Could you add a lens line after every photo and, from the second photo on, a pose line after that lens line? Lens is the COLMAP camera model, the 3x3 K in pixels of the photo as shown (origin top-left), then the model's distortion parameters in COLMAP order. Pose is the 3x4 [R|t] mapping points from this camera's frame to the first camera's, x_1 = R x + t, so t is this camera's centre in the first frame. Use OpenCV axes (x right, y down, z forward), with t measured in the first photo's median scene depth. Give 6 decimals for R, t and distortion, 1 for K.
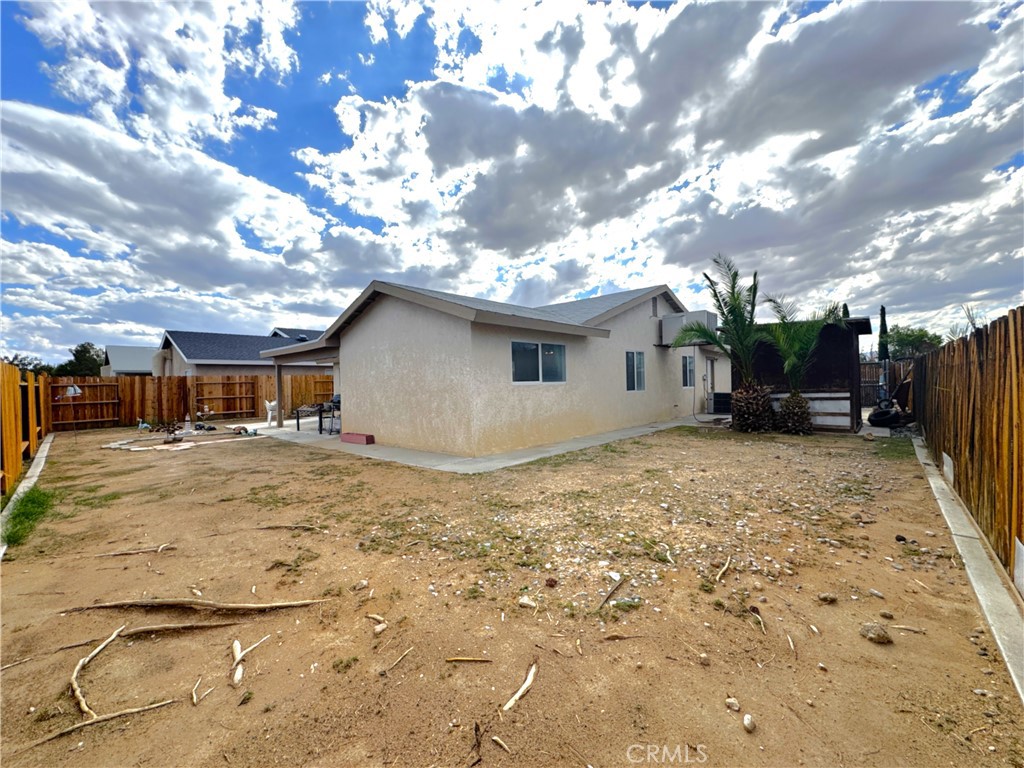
lens RADIAL K [[408.1, 0, 513.3], [0, 408.1, 386.1], [0, 0, 1]] dist [-0.004277, 0.000393]
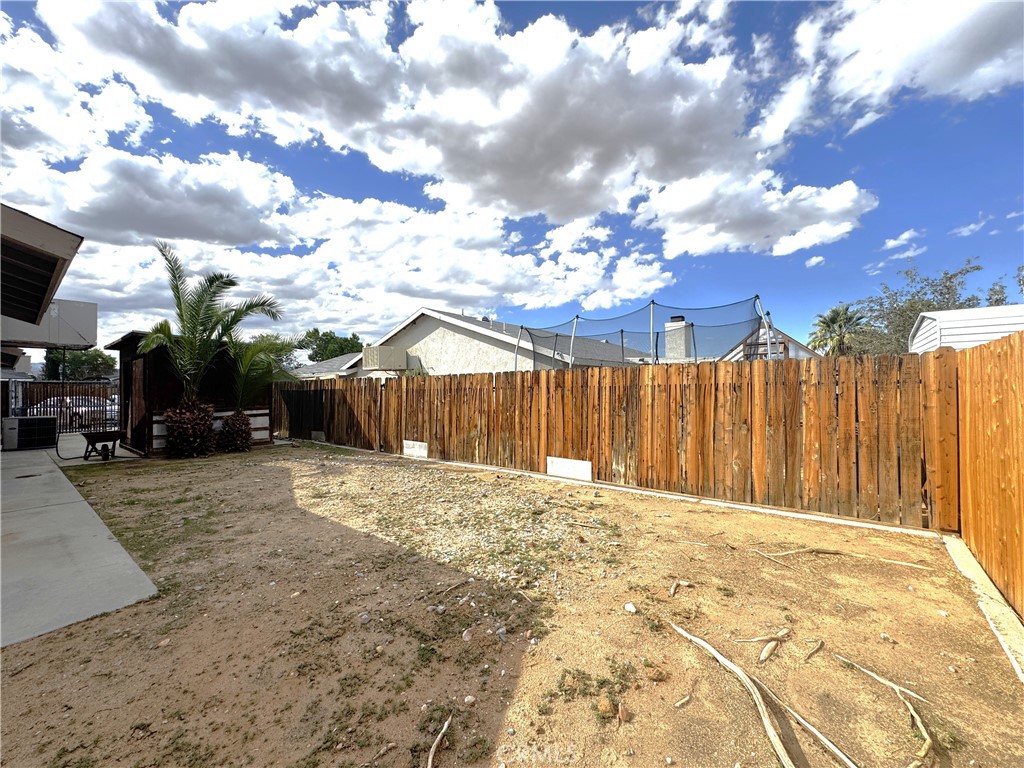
lens RADIAL K [[408.1, 0, 512.8], [0, 408.1, 387.0], [0, 0, 1]] dist [-0.004277, 0.000393]
pose [[-0.072284, 0.031647, 0.996882, -0.868723], [0.015810, 0.999407, -0.030580, -0.001903], [-0.997259, 0.013550, -0.072741, 0.884049]]
